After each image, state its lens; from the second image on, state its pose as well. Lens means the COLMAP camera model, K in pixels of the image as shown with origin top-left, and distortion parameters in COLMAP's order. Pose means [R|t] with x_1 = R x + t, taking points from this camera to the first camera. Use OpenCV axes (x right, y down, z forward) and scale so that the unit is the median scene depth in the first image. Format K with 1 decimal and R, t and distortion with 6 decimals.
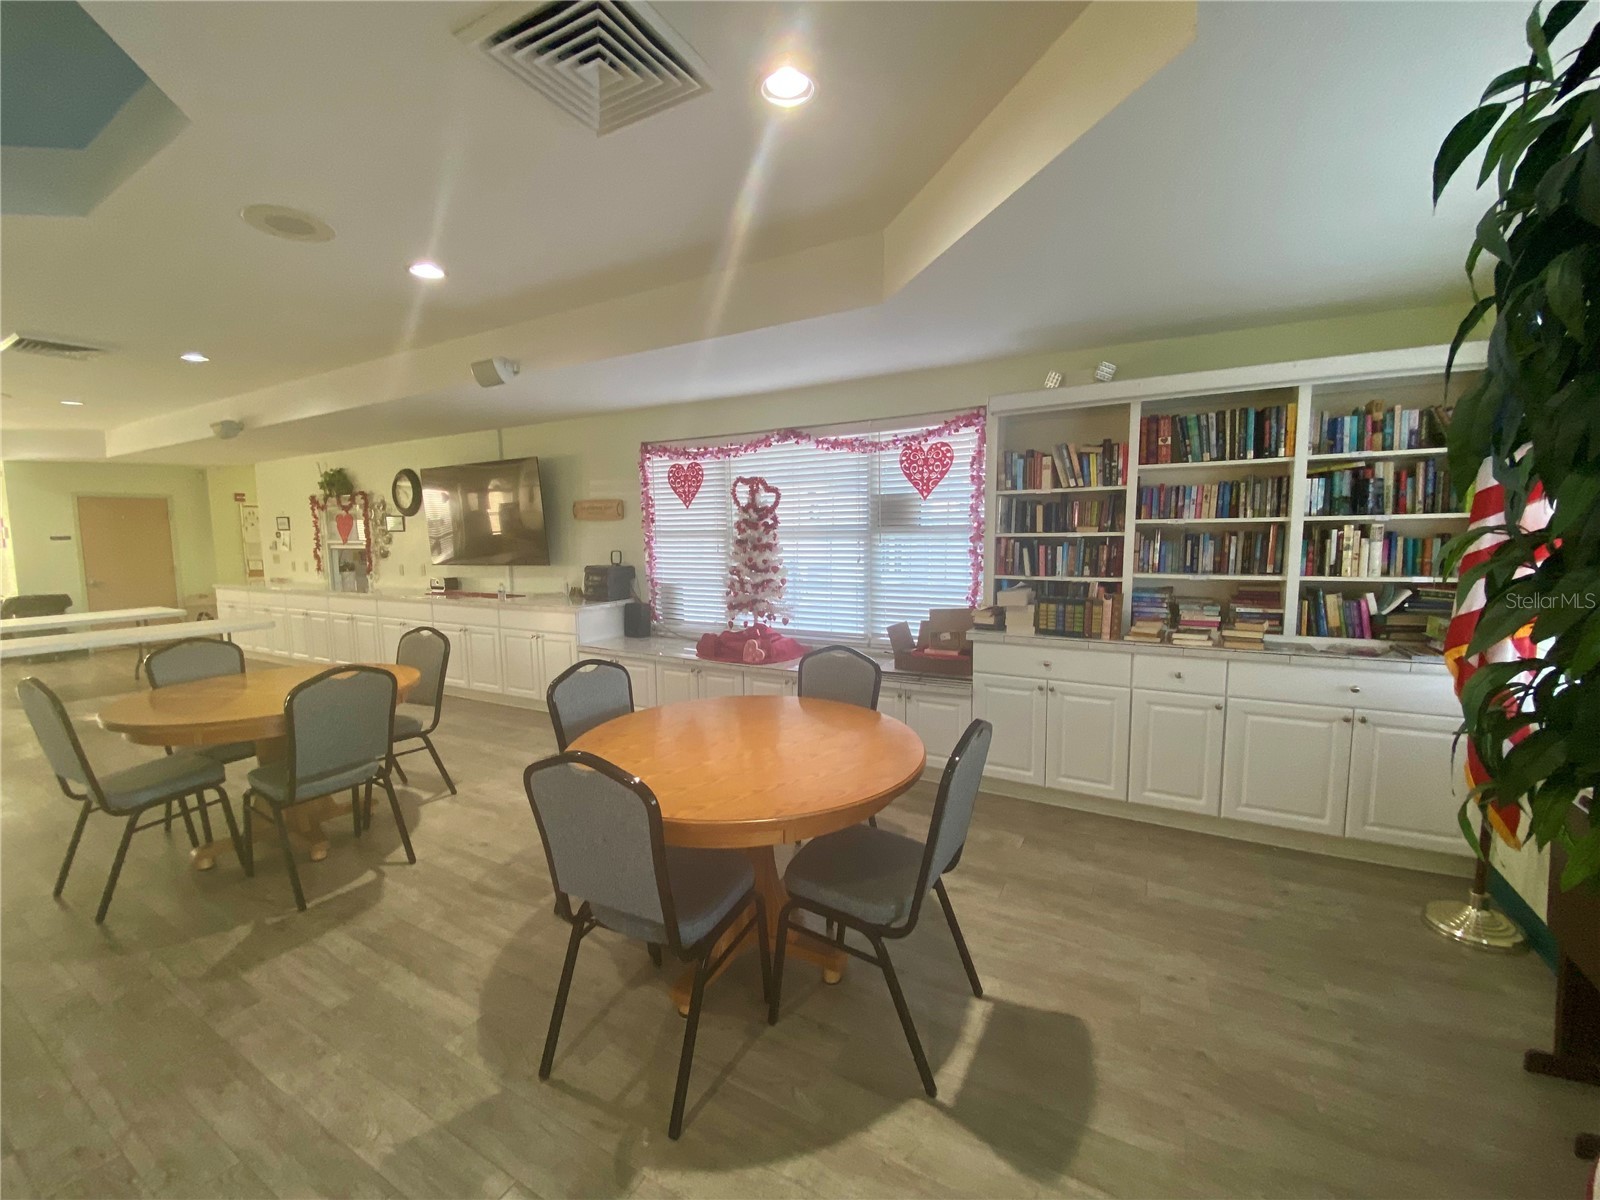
lens RADIAL K [[655.6, 0, 800.0], [0, 655.6, 600.0], [0, 0, 1]] dist [0.035004, -0.024375]
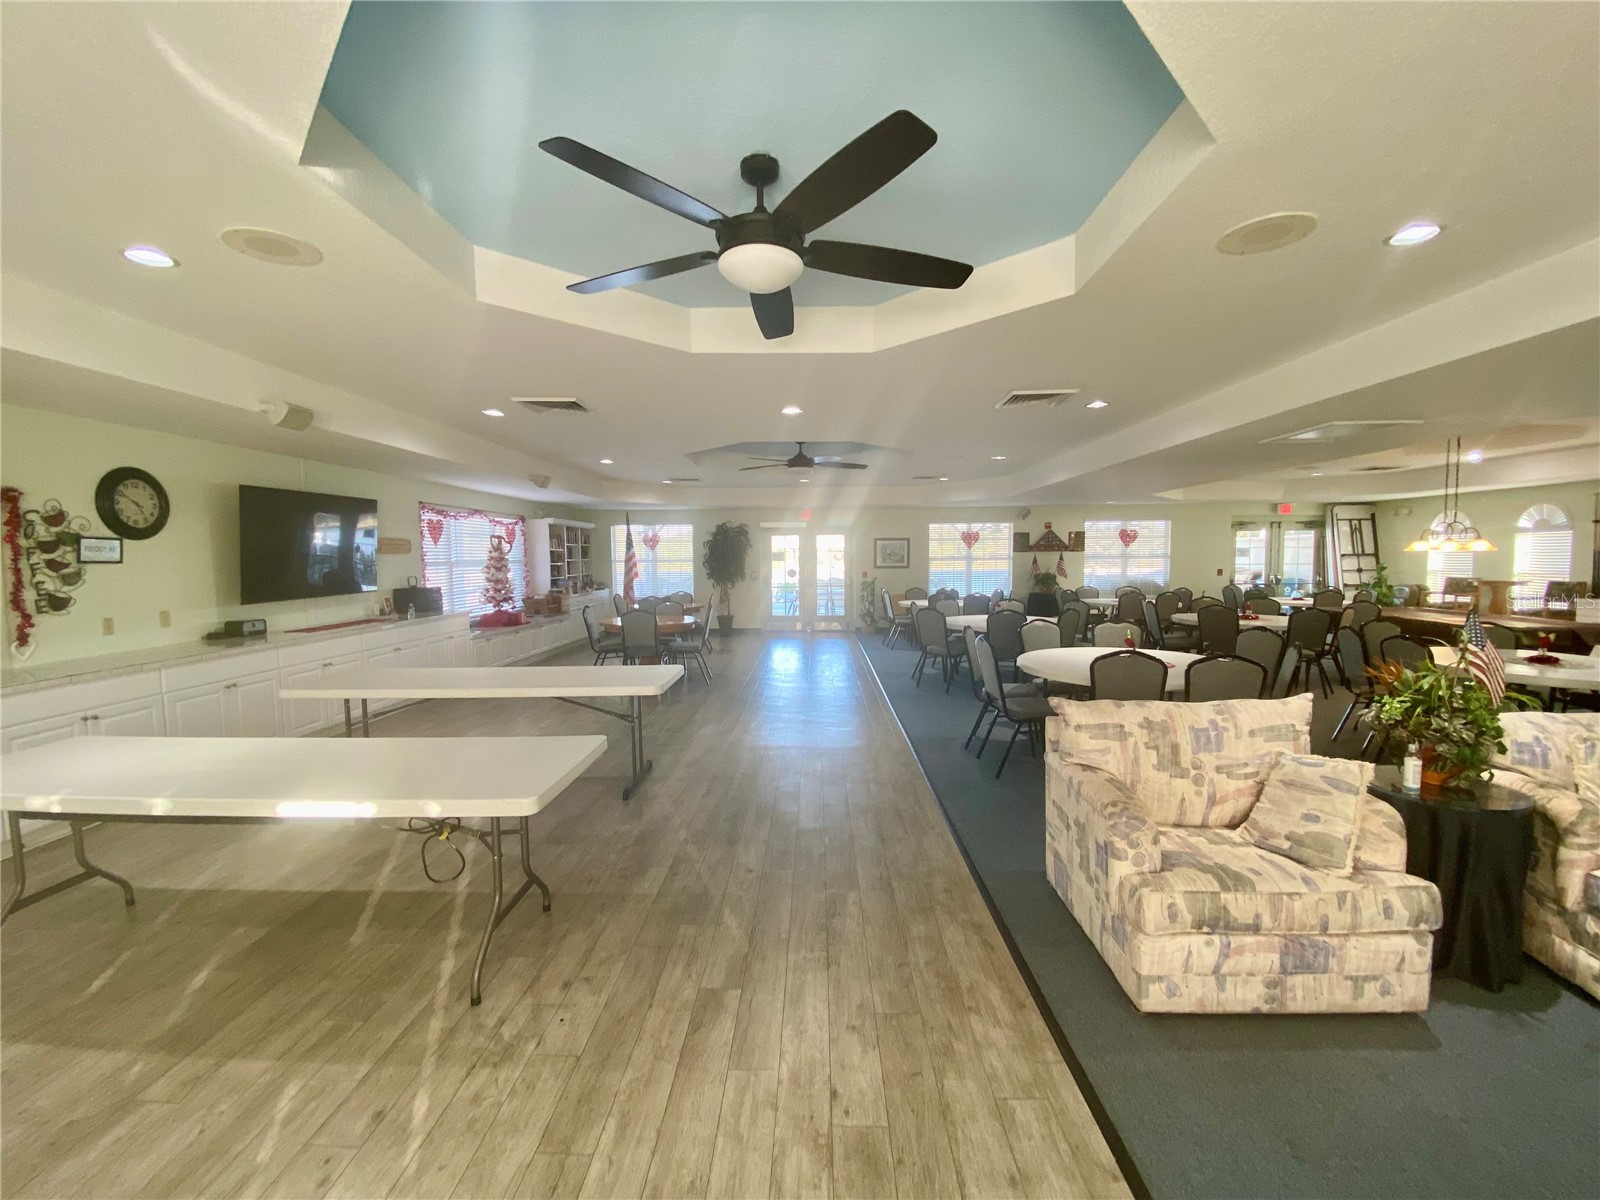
lens RADIAL K [[655.6, 0, 800.0], [0, 655.6, 600.0], [0, 0, 1]] dist [0.035004, -0.024375]
pose [[-0.467895, -0.050854, 0.882320, -1.845200], [0.089726, 0.990451, 0.104668, -0.096350], [-0.879218, 0.128140, -0.458864, 0.916595]]
